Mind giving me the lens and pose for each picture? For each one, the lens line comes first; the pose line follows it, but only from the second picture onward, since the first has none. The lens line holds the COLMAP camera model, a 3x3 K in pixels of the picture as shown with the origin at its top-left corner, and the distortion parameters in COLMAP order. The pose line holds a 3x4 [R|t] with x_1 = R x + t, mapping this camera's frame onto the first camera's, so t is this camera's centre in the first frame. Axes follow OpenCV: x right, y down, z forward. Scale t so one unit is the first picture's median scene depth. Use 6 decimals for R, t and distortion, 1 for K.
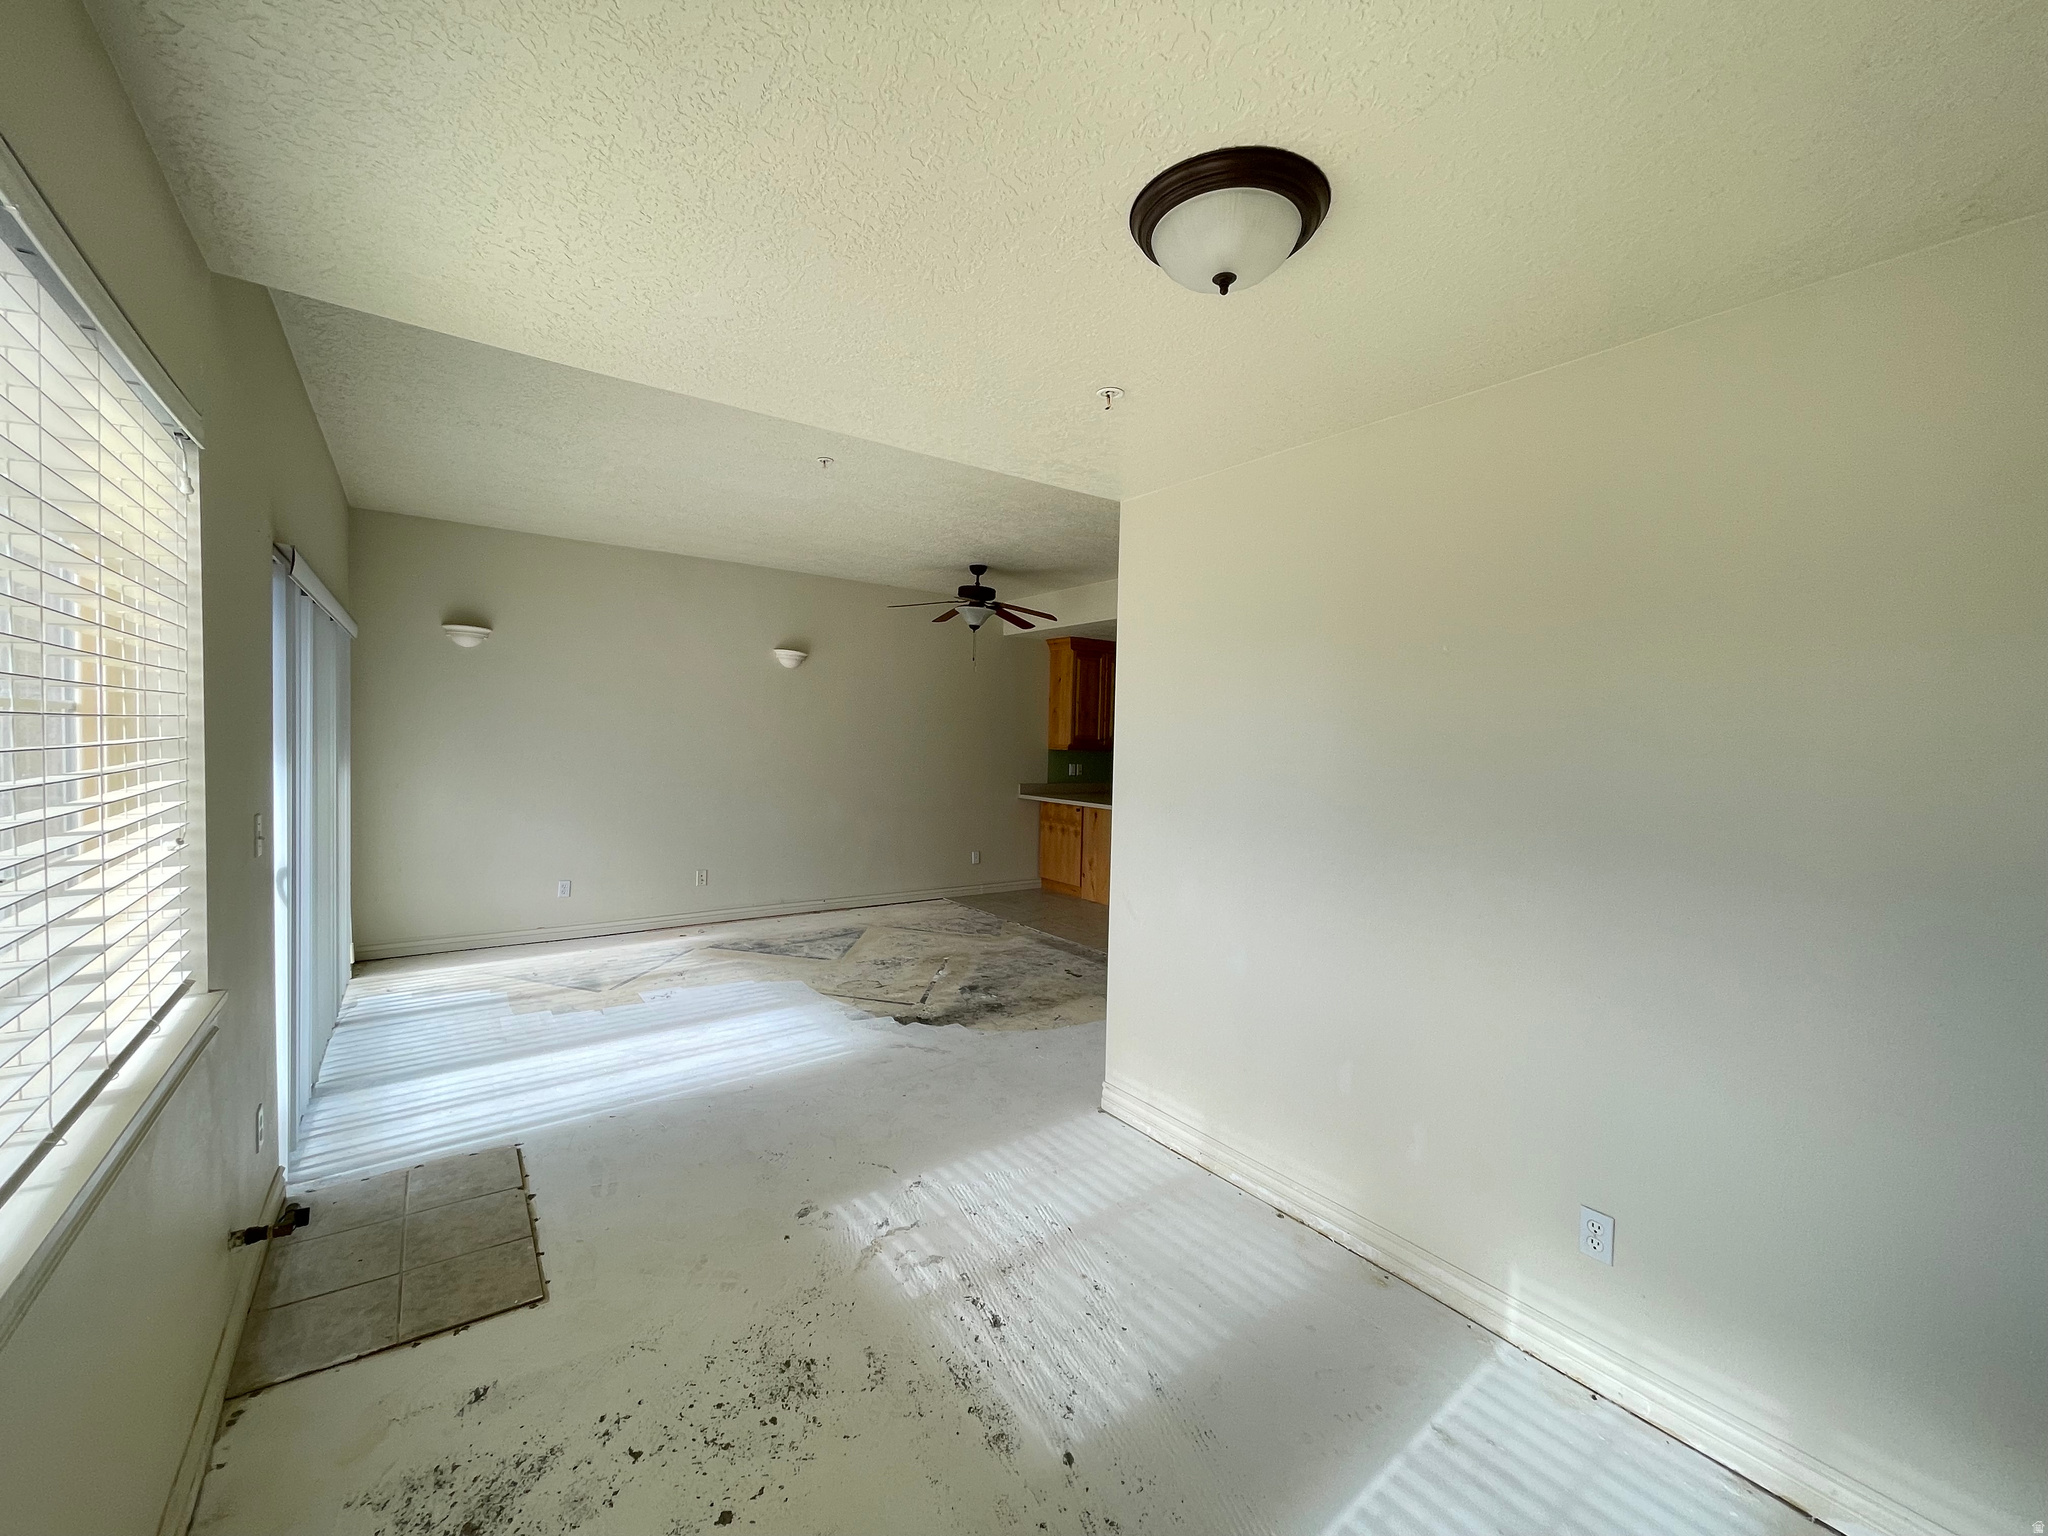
lens RADIAL K [[822.9, 0, 1020.1], [0, 822.9, 764.0], [0, 0, 1]] dist [-0.011452, -0.000055]
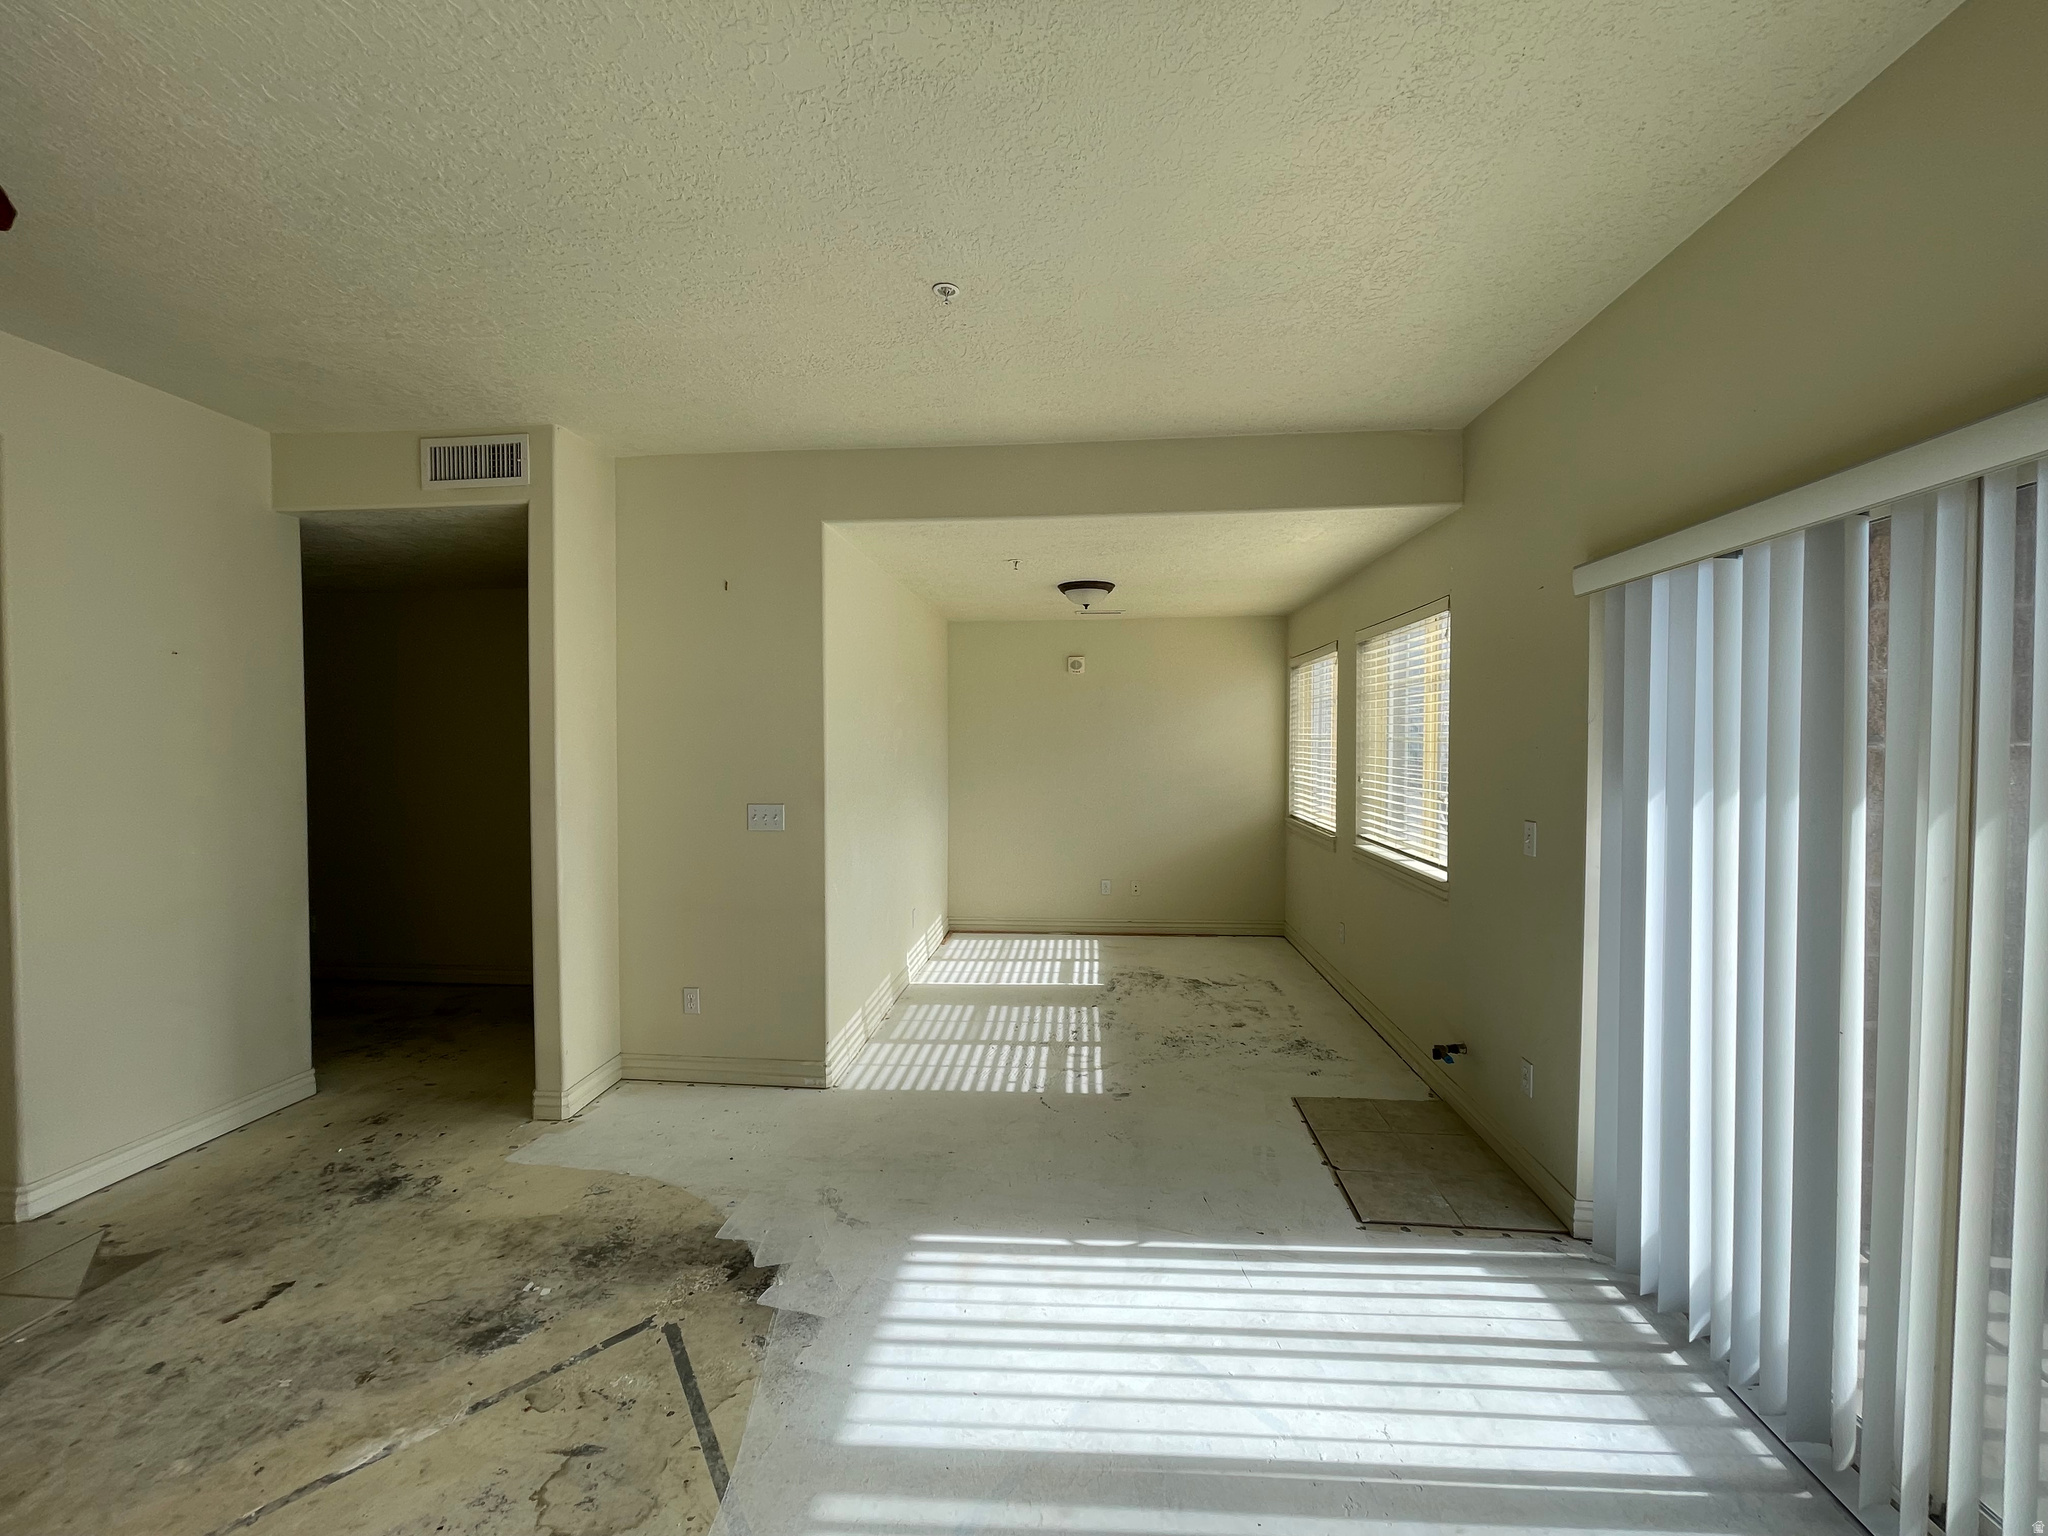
lens RADIAL K [[827.0, 0, 1019.2], [0, 827.0, 760.7], [0, 0, 1]] dist [-0.002289, -0.000489]
pose [[-0.754950, -0.039867, 0.654569, -0.540775], [0.005053, 0.997767, 0.066597, -0.054825], [-0.655763, 0.053585, -0.753063, 1.133883]]
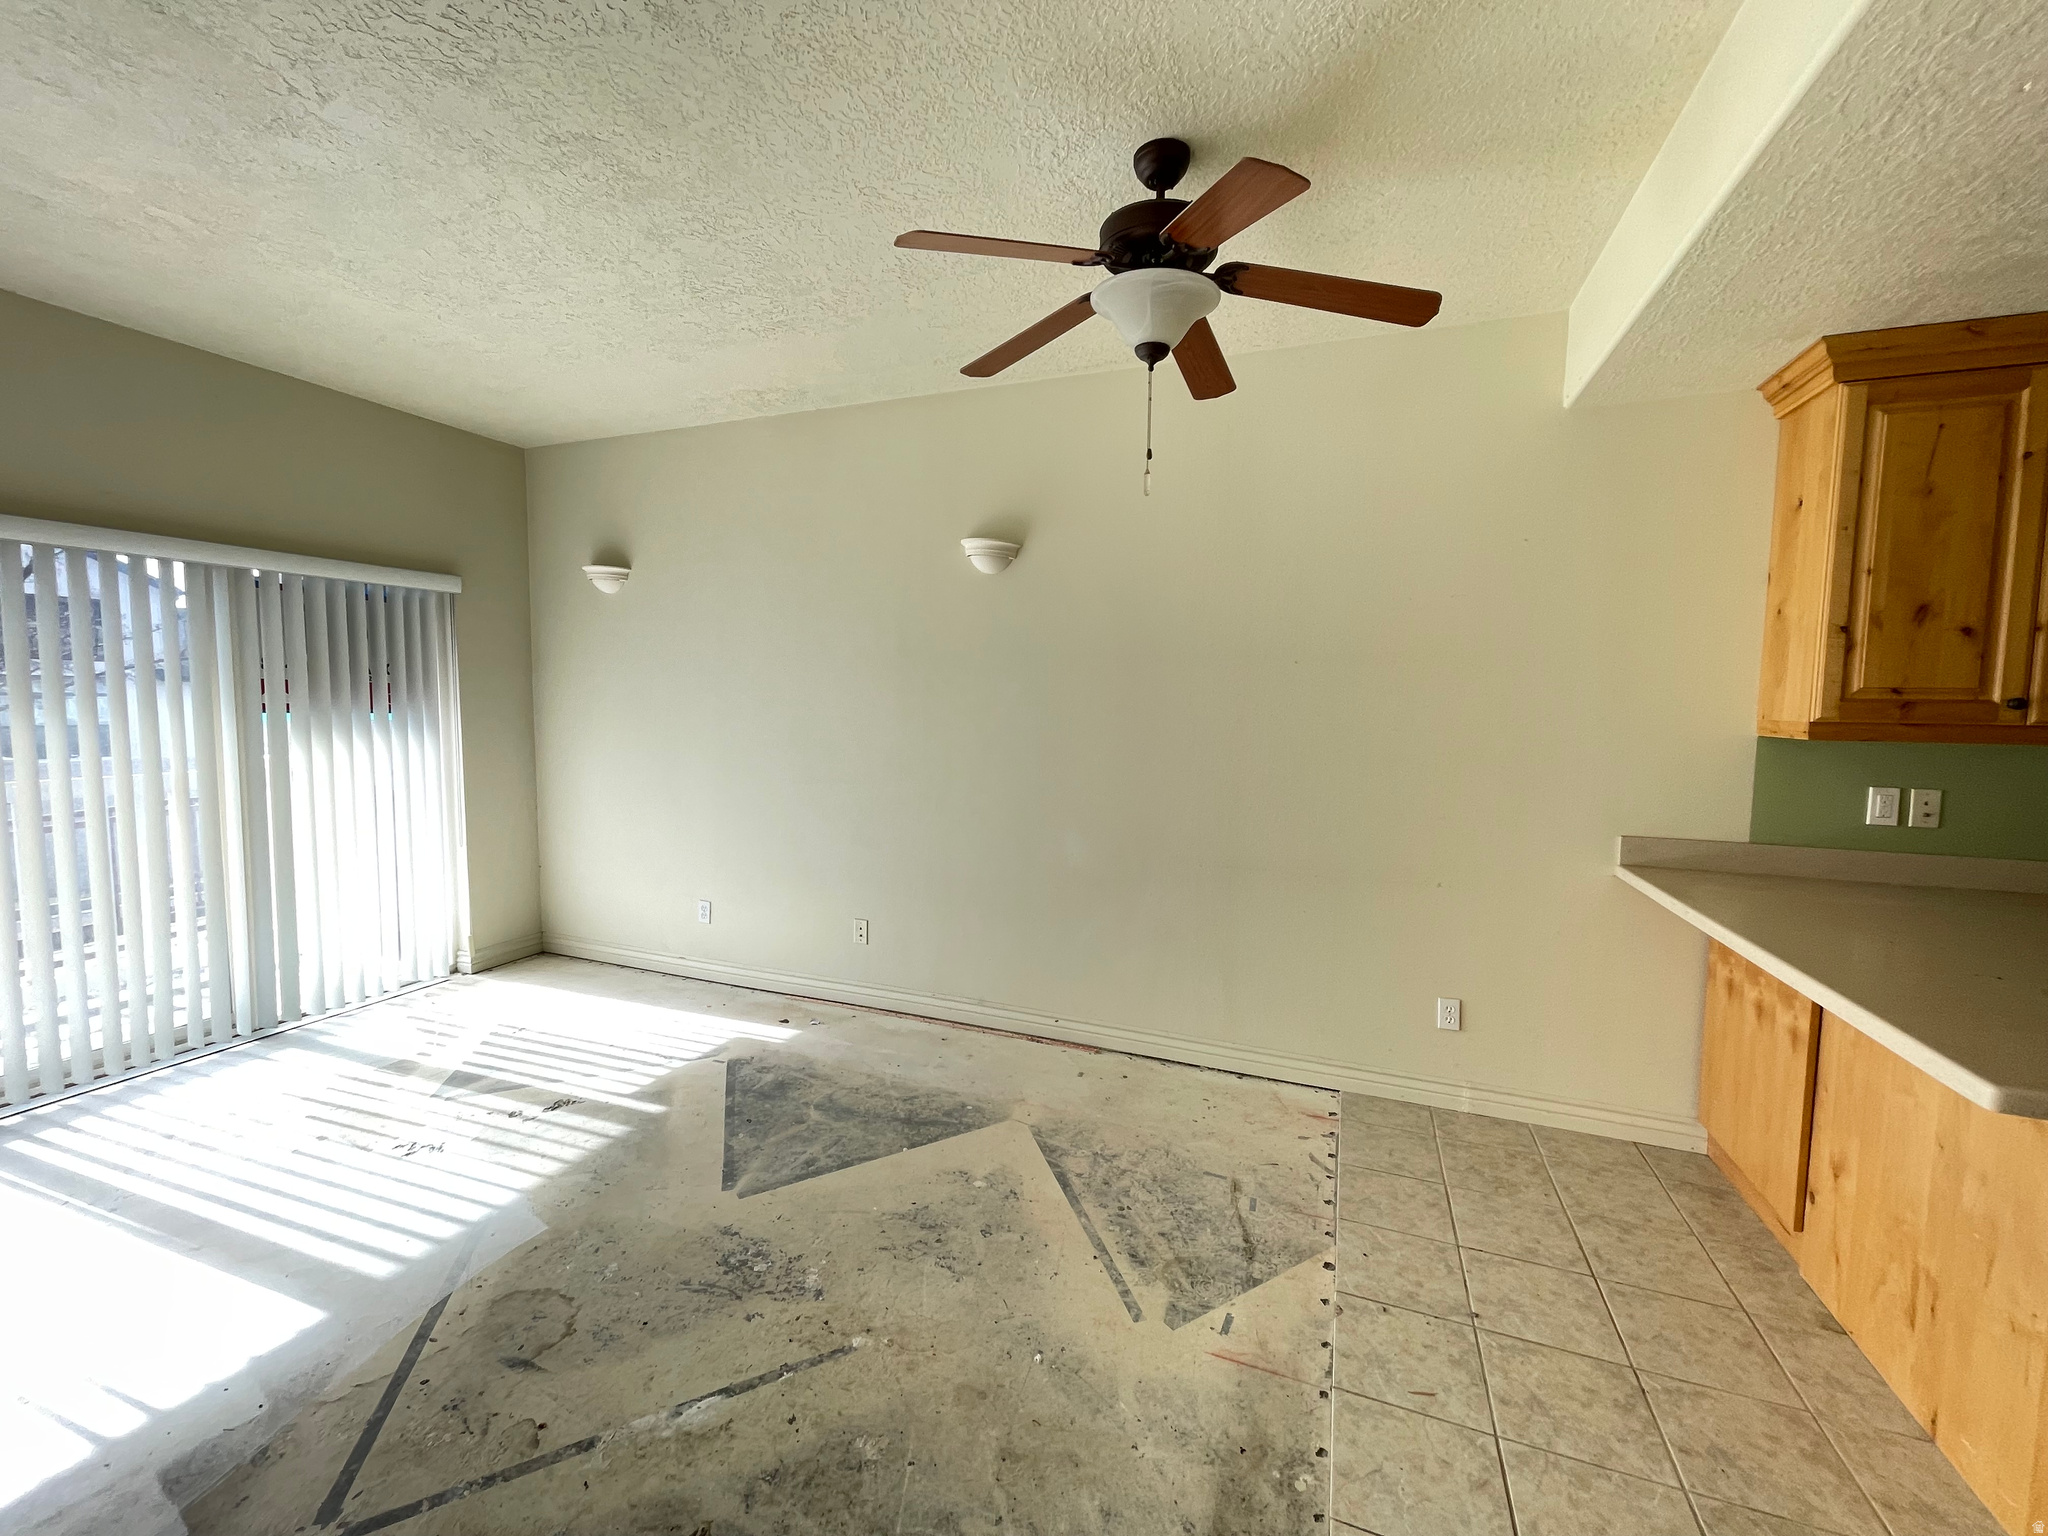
lens RADIAL K [[829.9, 0, 1019.0], [0, 829.9, 760.8], [0, 0, 1]] dist [-0.001833, 0.000091]
pose [[0.535177, 0.044571, -0.843563, 0.256093], [-0.028235, 0.998993, 0.034870, -0.019858], [0.844268, 0.005156, 0.535897, 0.991436]]
